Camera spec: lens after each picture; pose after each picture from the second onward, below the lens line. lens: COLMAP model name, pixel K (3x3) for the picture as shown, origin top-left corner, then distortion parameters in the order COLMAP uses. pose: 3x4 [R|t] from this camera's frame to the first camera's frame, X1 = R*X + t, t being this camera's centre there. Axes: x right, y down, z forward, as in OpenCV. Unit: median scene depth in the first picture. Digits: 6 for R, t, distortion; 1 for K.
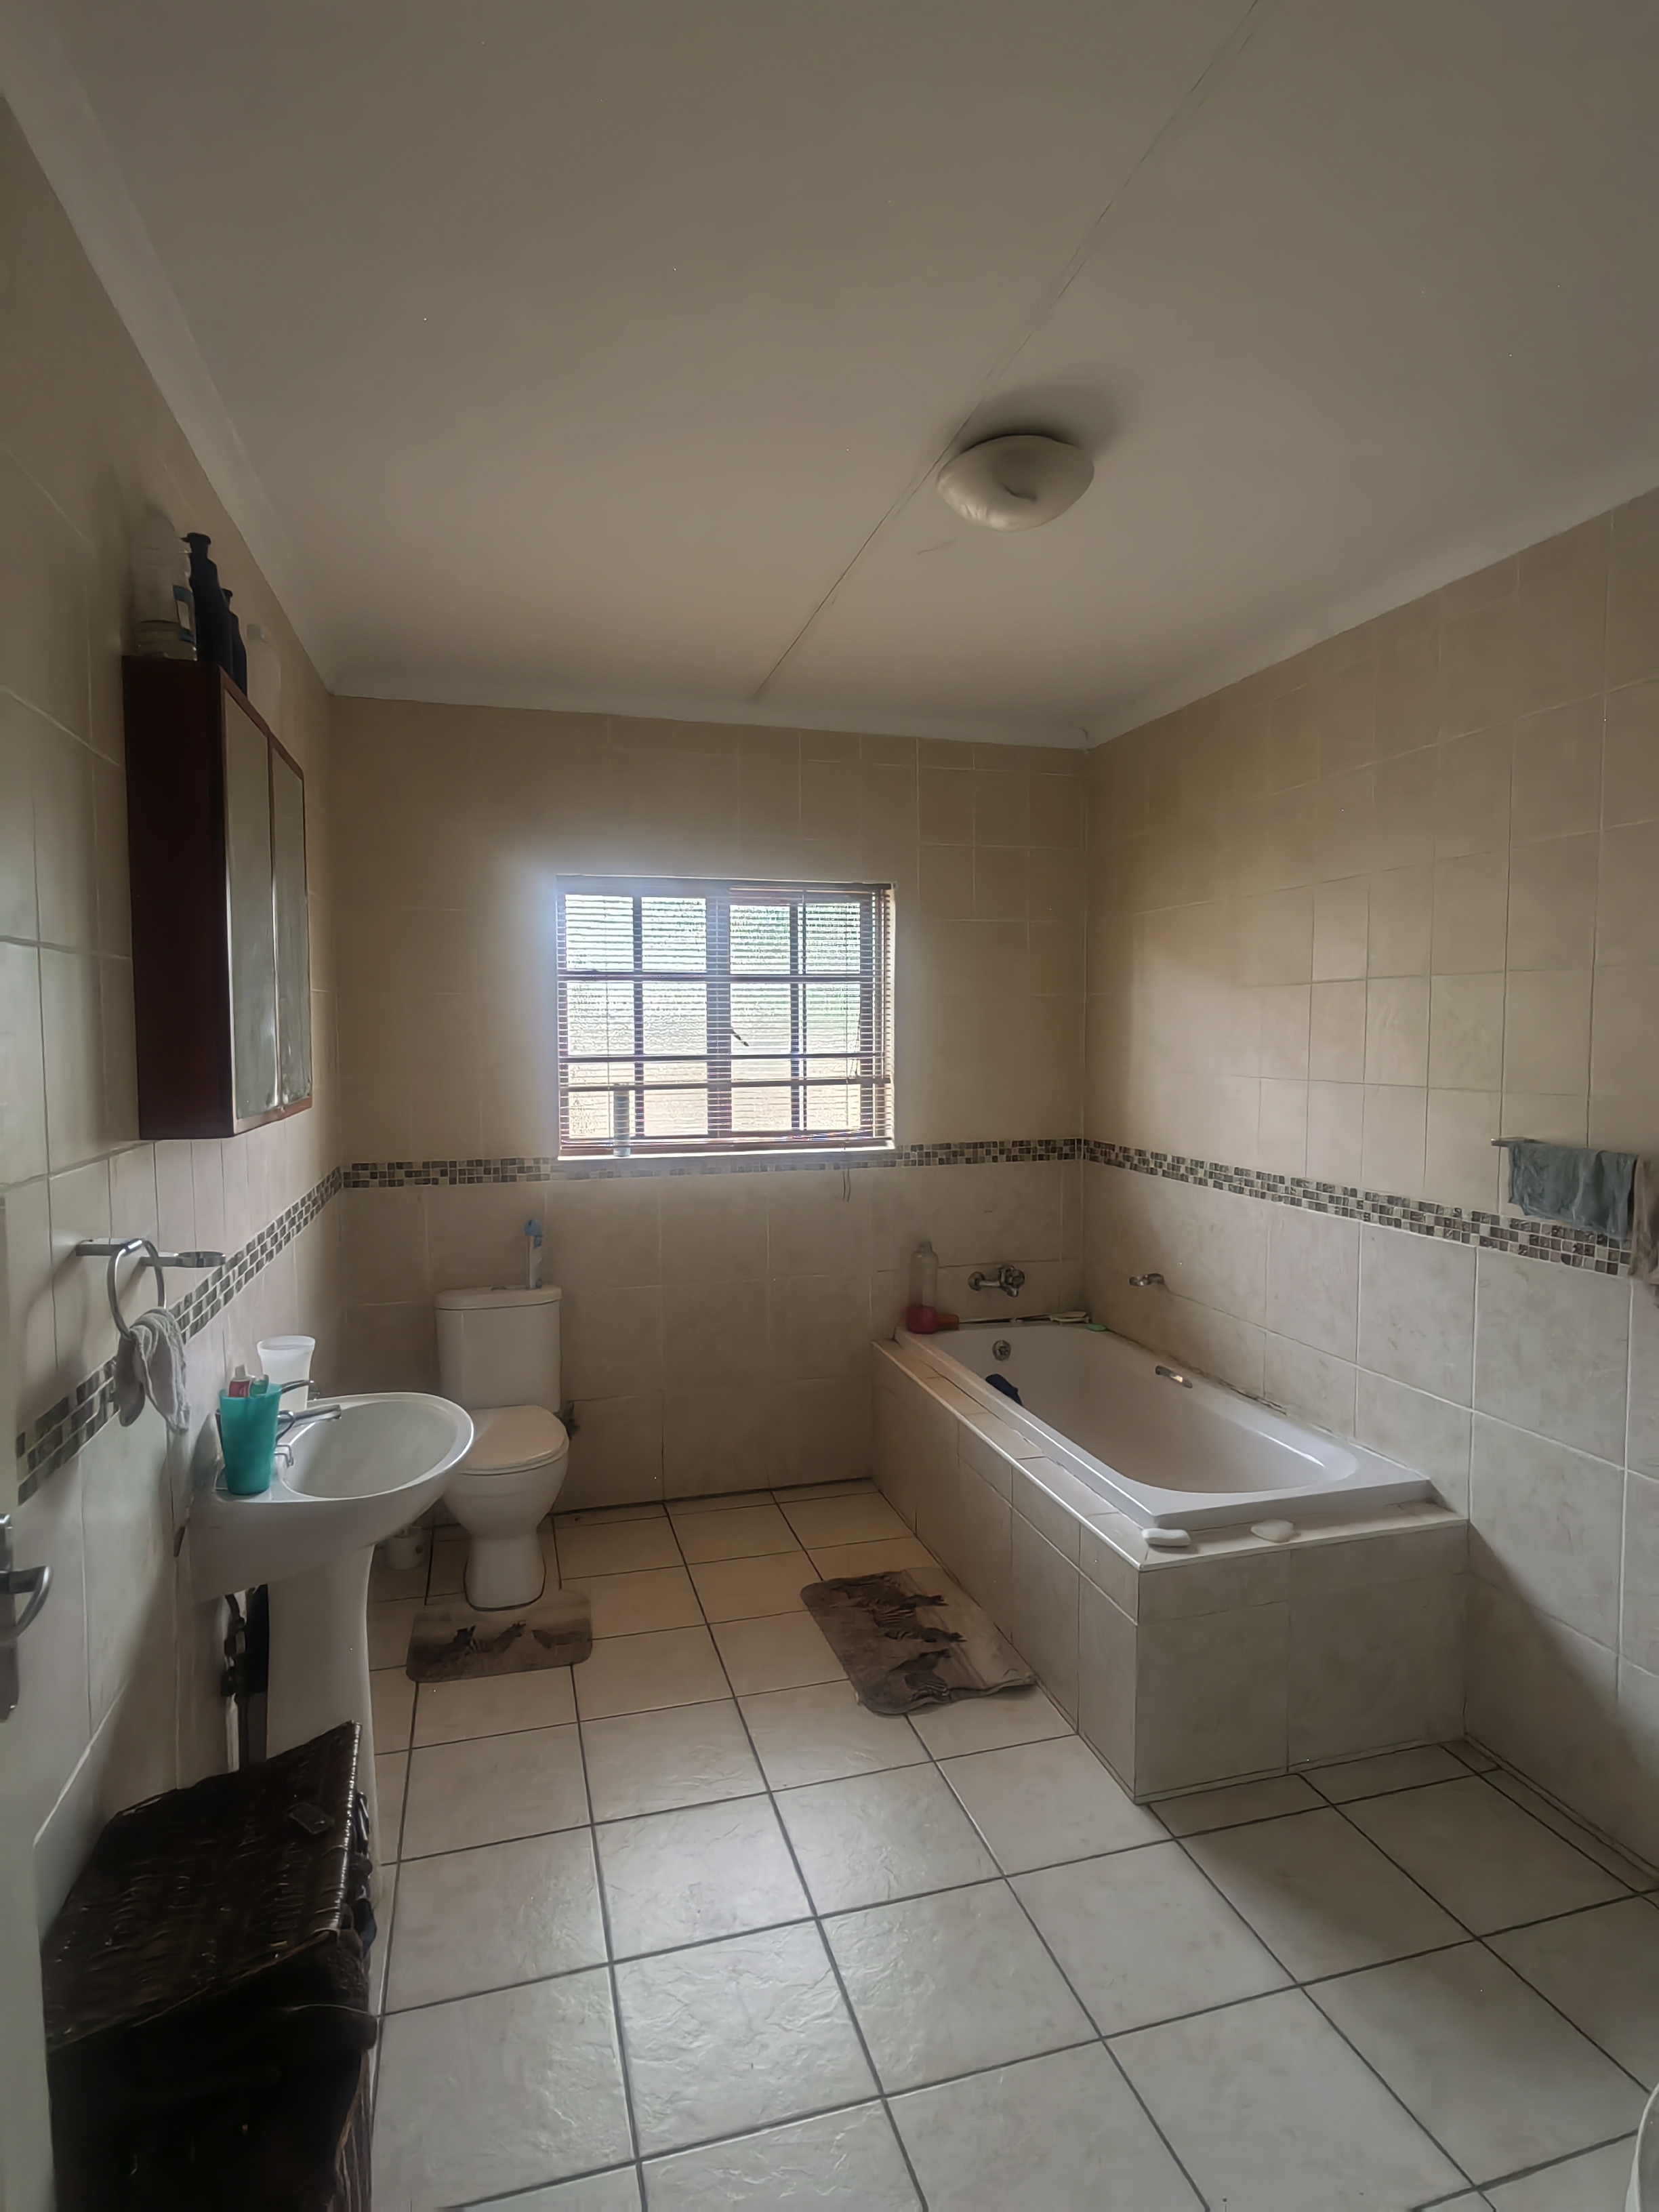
lens RADIAL K [[1174.1, 0, 819.2], [0, 1174.1, 1083.8], [0, 0, 1]] dist [-0.002933, -0.000050]
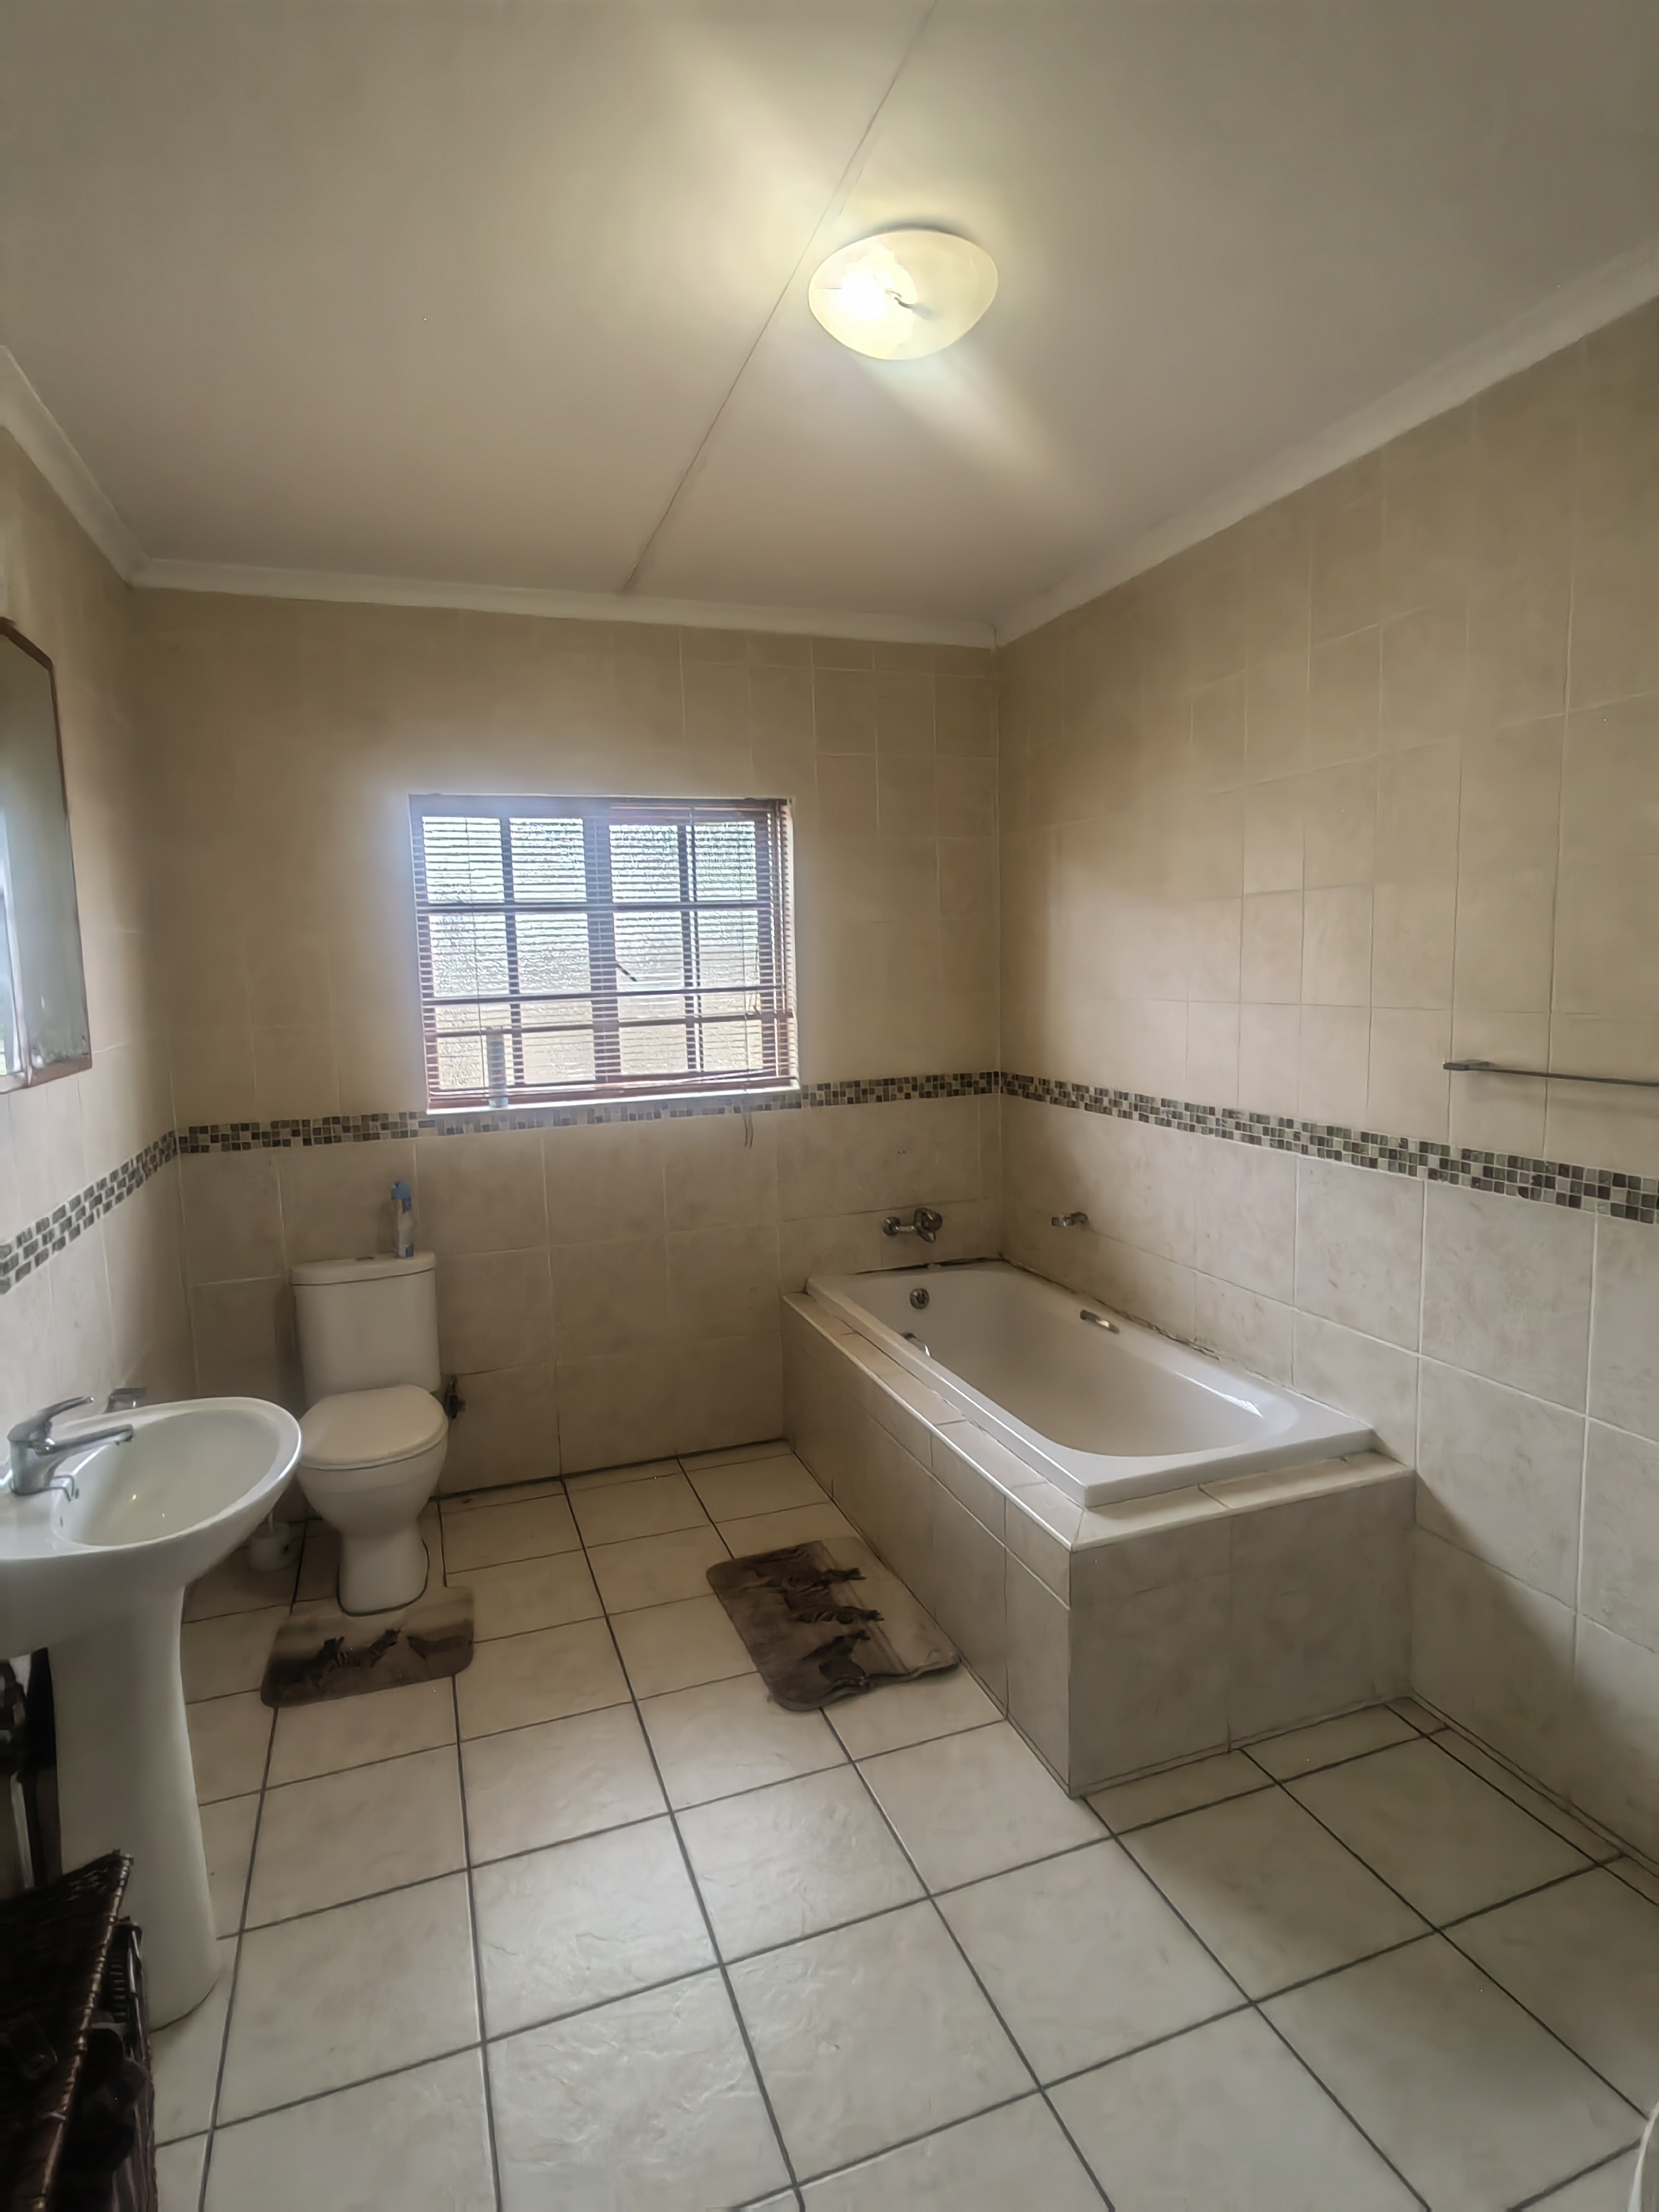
lens RADIAL K [[1174.1, 0, 825.9], [0, 1174.1, 1096.6], [0, 0, 1]] dist [-0.002933, -0.000050]
pose [[0.996724, -0.033471, 0.073624, 0.023959], [0.028410, 0.997230, 0.068746, -0.002396], [-0.075721, -0.066429, 0.994914, 0.110081]]
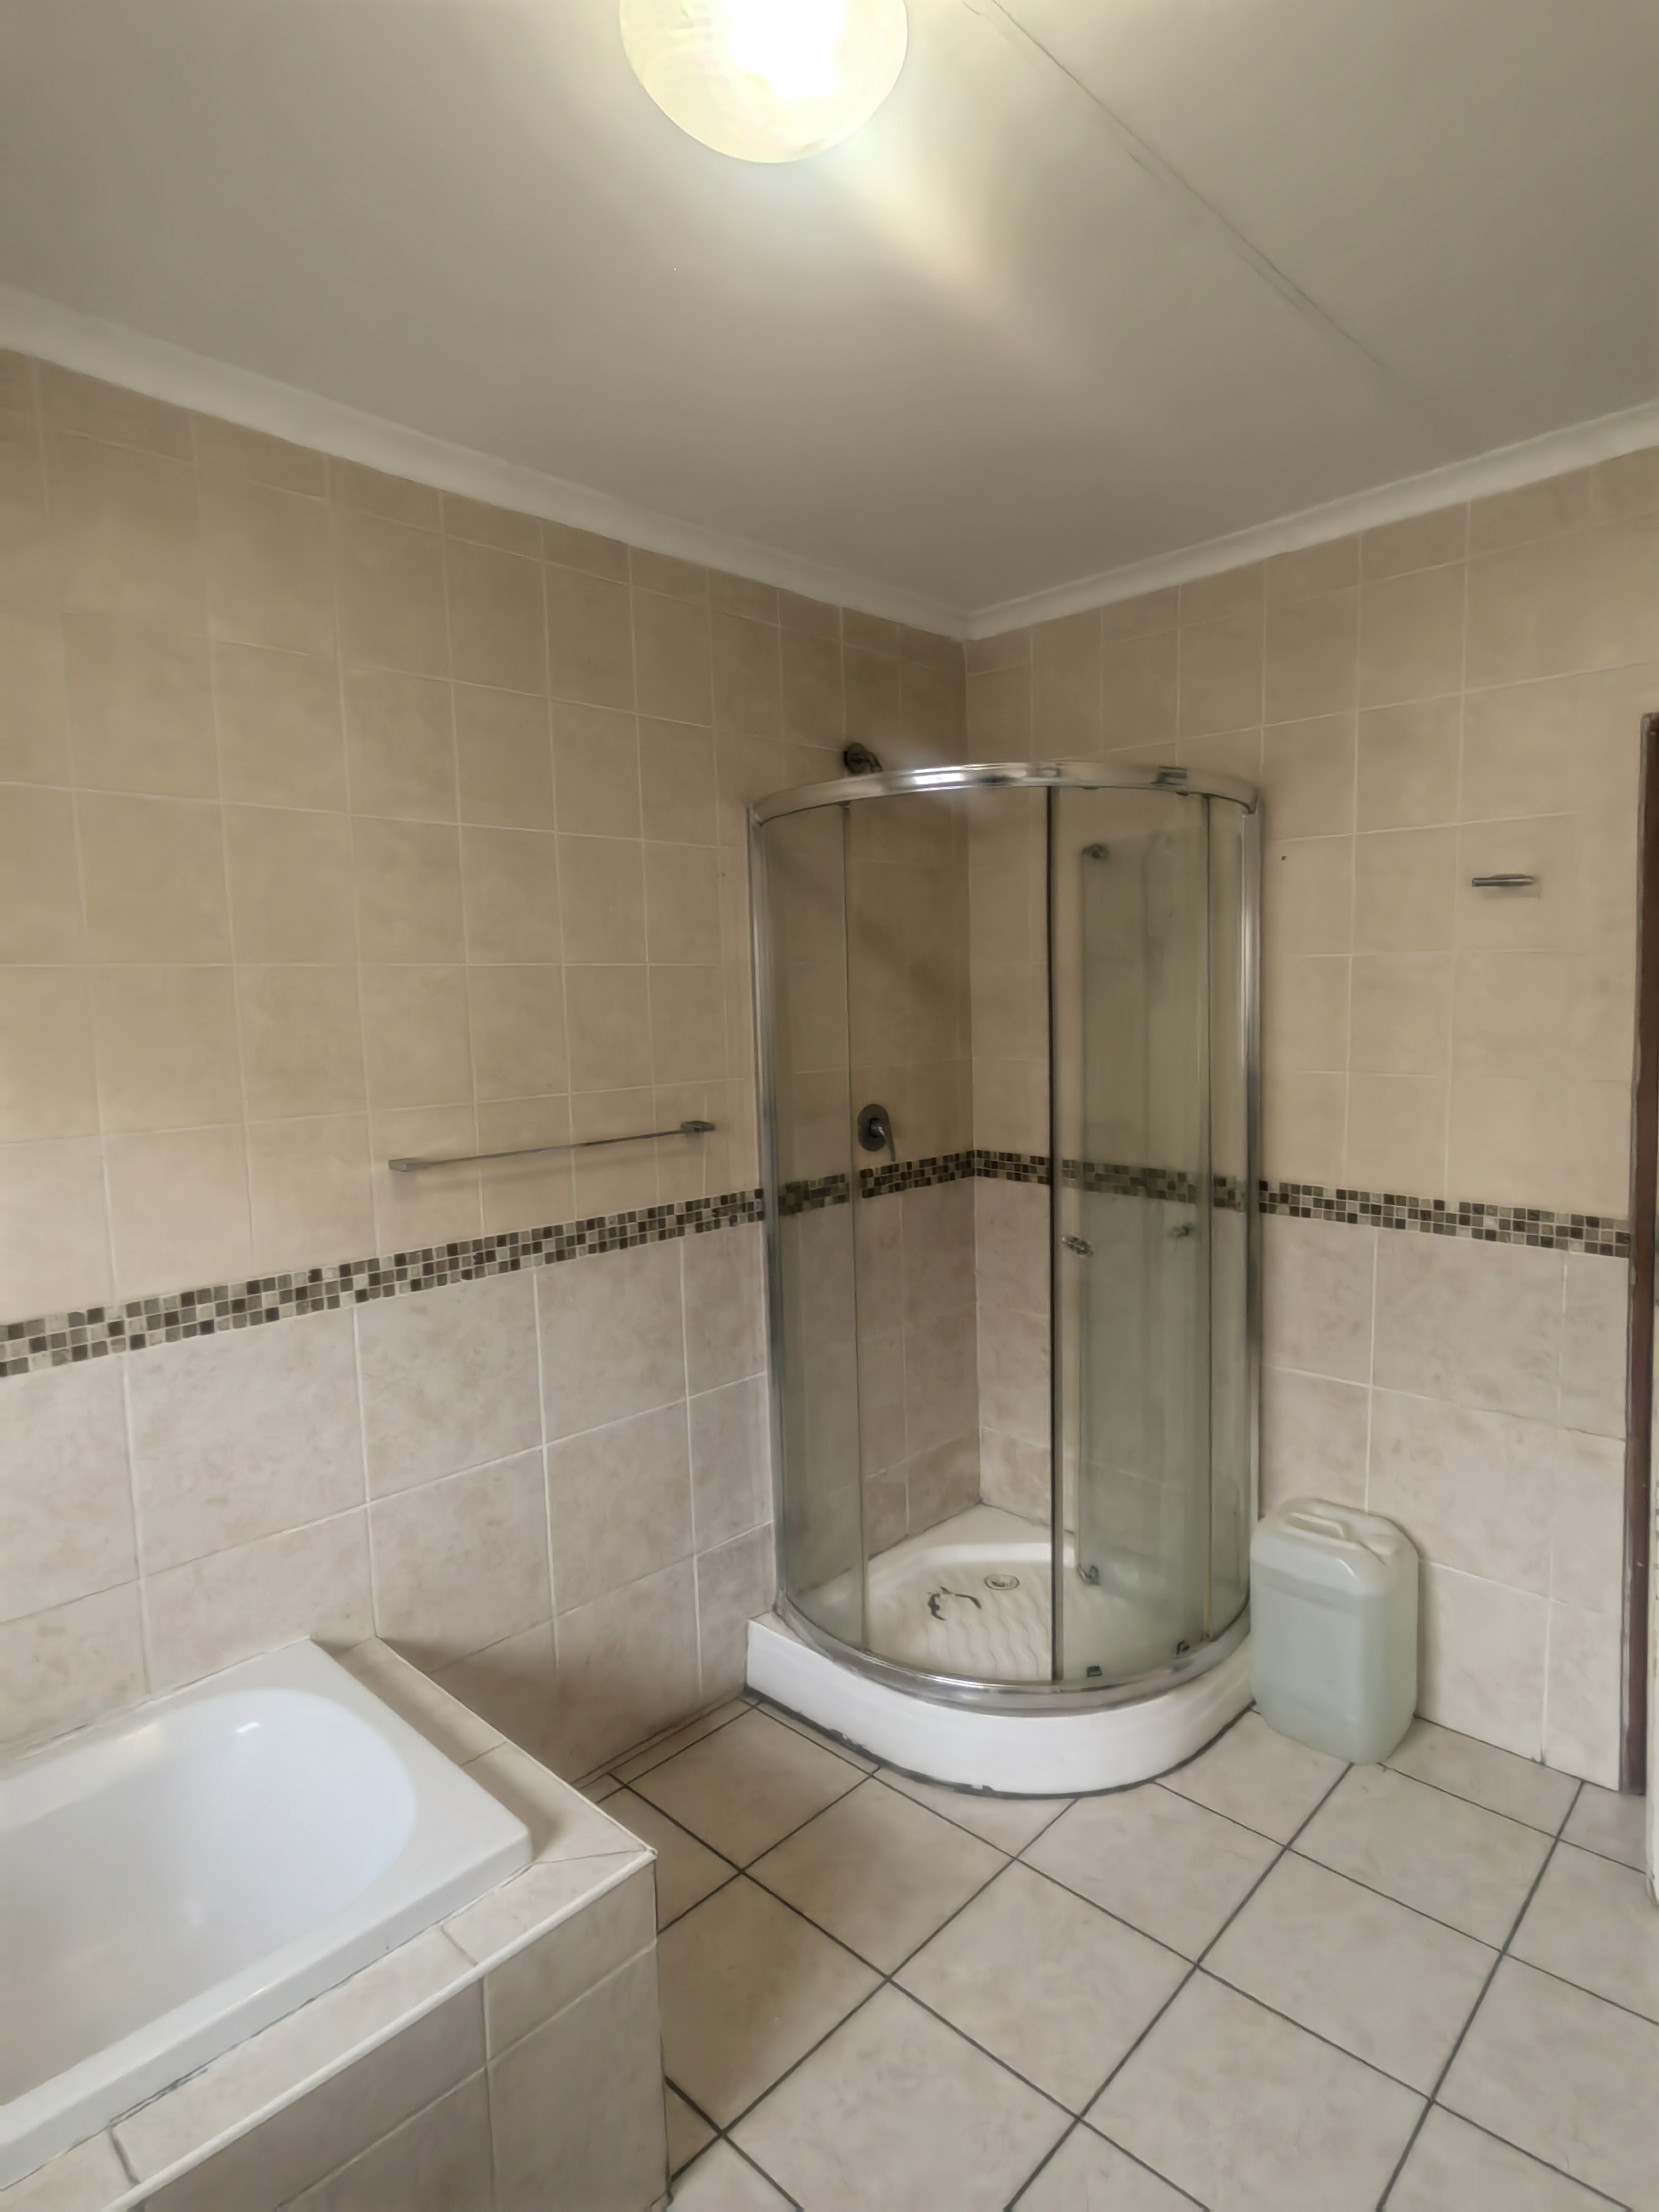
lens RADIAL K [[1174.1, 0, 840.0], [0, 1174.1, 1097.5], [0, 0, 1]] dist [-0.002933, -0.000050]
pose [[-0.504640, -0.053405, 0.861676, -0.260941], [0.070992, 0.992138, 0.103067, -0.055256], [-0.860406, 0.113184, -0.496881, 0.964767]]
